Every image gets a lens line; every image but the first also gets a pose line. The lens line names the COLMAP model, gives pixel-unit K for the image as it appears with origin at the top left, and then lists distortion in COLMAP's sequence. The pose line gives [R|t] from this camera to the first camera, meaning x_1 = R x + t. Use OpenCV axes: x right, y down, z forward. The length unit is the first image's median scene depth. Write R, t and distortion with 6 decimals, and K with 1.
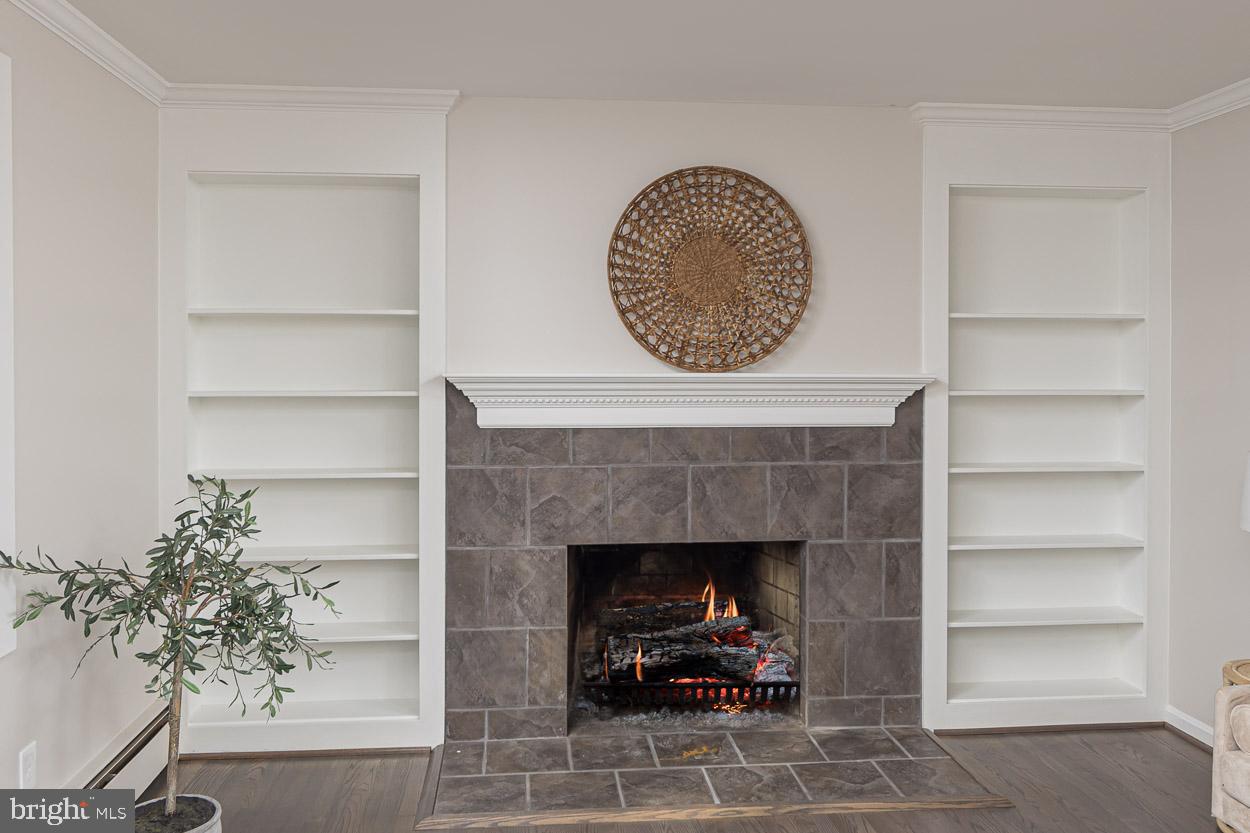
lens RADIAL K [[1002.0, 0, 625.6], [0, 1002.0, 385.0], [0, 0, 1]] dist [-0.005417, -0.002038]
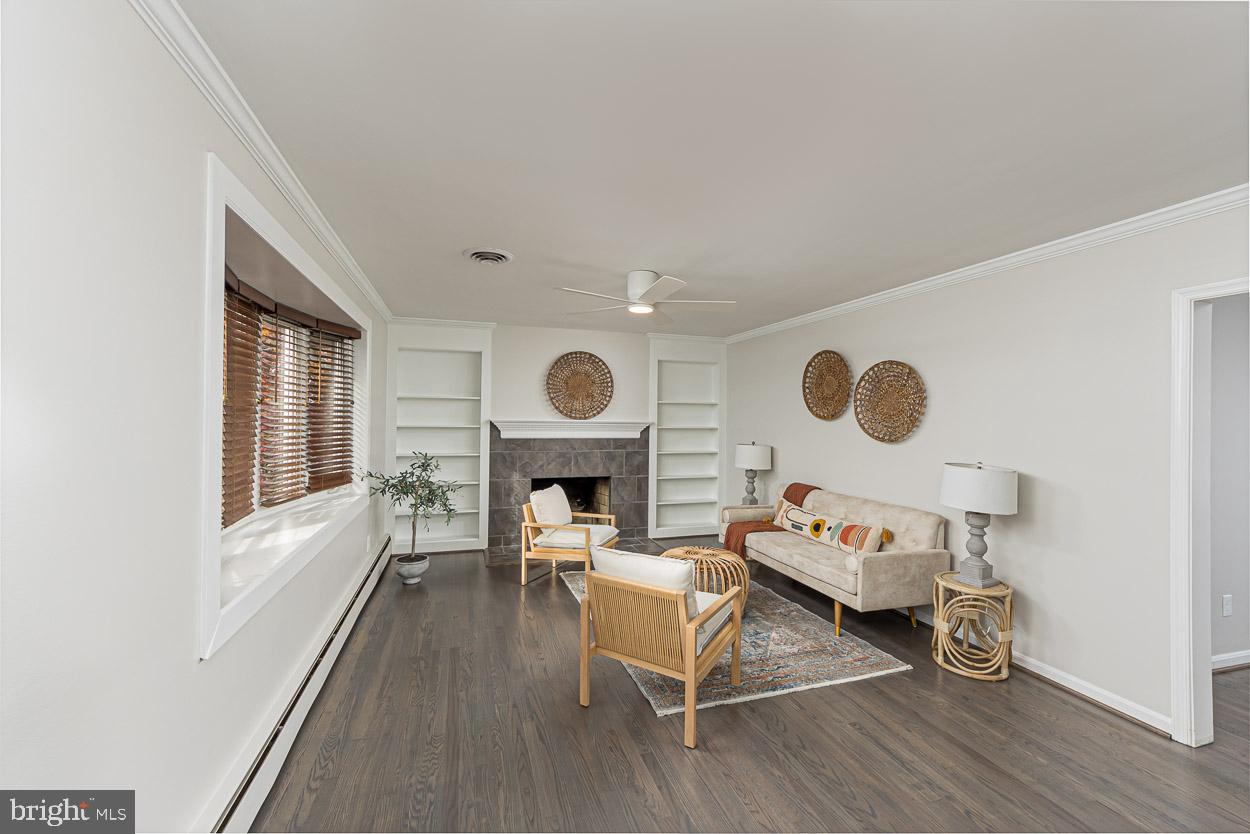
lens RADIAL K [[481.4, 0, 621.5], [0, 481.4, 413.7], [0, 0, 1]] dist [0.000966, 0.000007]
pose [[0.977447, 0.011954, 0.210840, -0.098145], [-0.005300, 0.999471, -0.032097, 0.014609], [-0.211112, 0.030255, 0.976993, -0.428233]]
